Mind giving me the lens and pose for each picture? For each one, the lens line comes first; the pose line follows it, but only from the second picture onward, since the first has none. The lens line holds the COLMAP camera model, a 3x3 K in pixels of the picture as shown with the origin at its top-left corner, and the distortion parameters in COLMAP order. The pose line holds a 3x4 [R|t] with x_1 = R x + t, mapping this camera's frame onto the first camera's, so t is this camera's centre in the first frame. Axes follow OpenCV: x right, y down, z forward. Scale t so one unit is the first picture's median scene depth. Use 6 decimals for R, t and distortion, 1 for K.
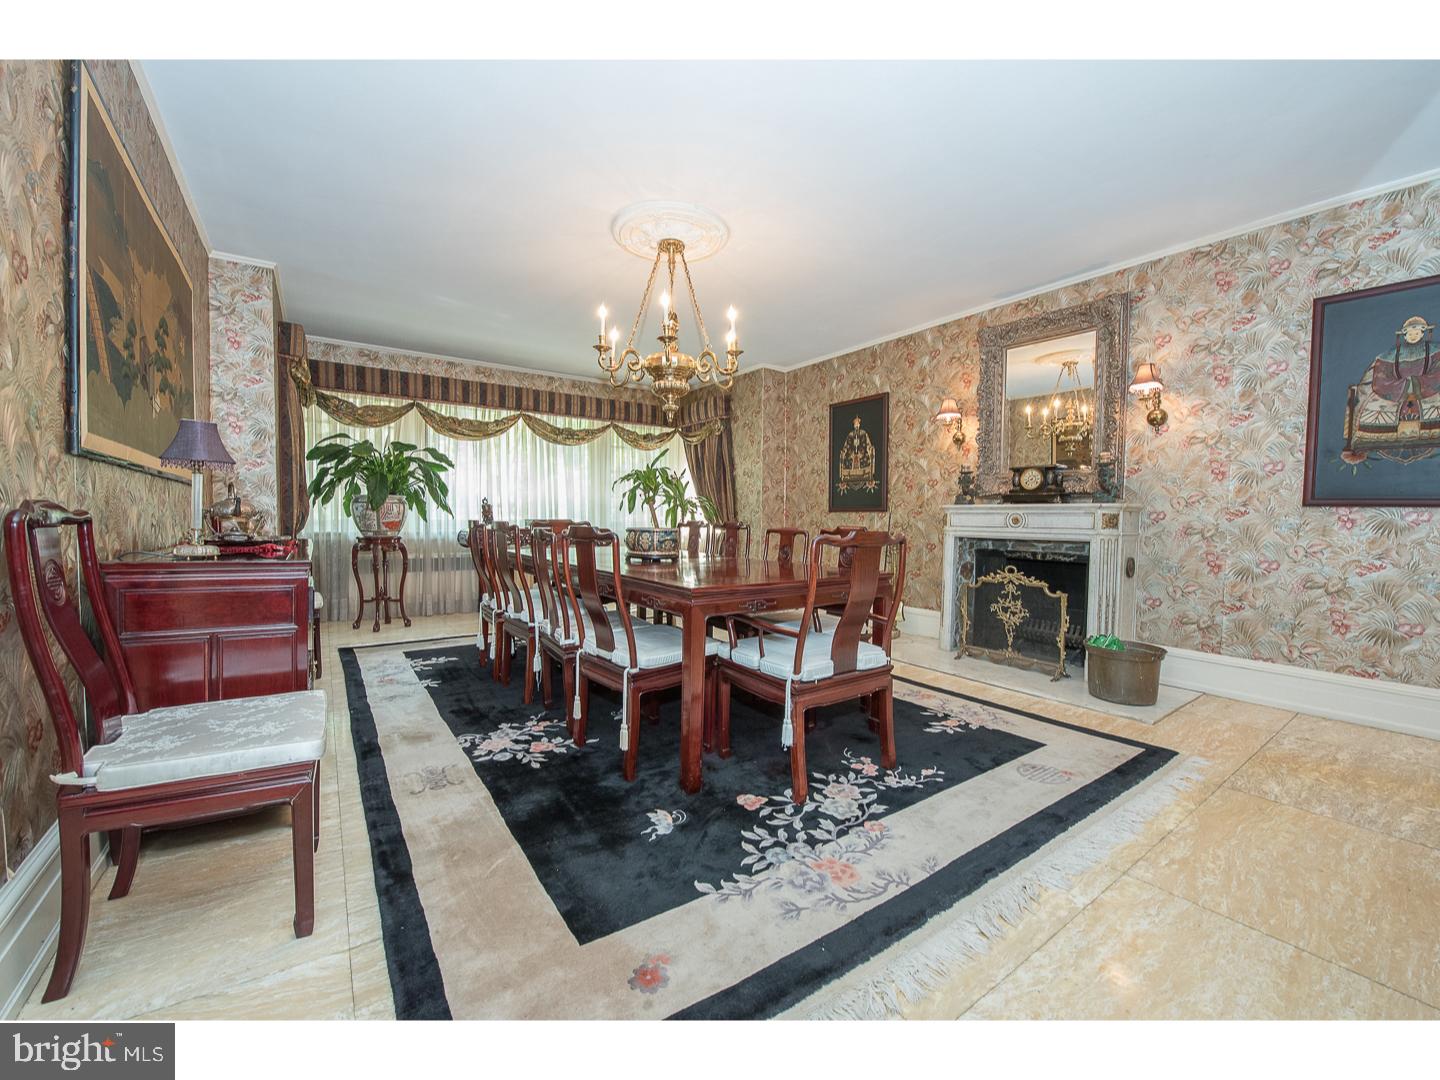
lens RADIAL K [[573.0, 0, 721.0], [0, 573.0, 544.0], [0, 0, 1]] dist [-0.016385, -0.001421]
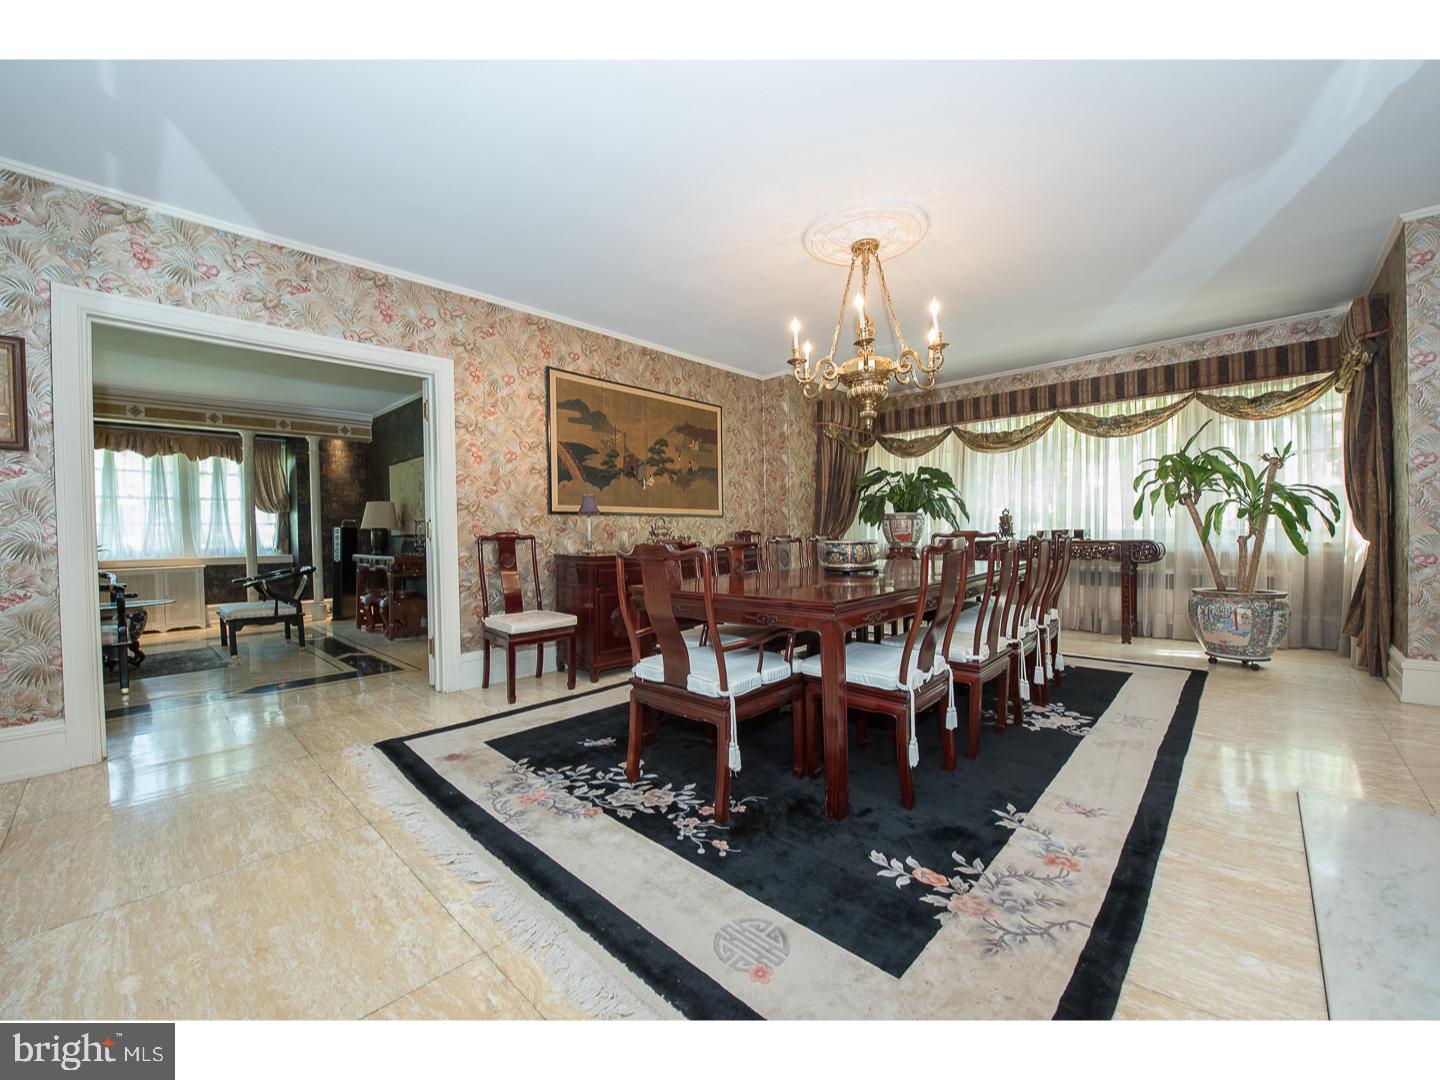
lens RADIAL K [[573.0, 0, 720.7], [0, 573.0, 541.3], [0, 0, 1]] dist [-0.016385, -0.001421]
pose [[0.191878, 0.000129, -0.981419, 0.867197], [-0.023073, 0.999724, -0.004380, -0.017460], [0.981147, 0.023485, 0.191828, 0.630465]]
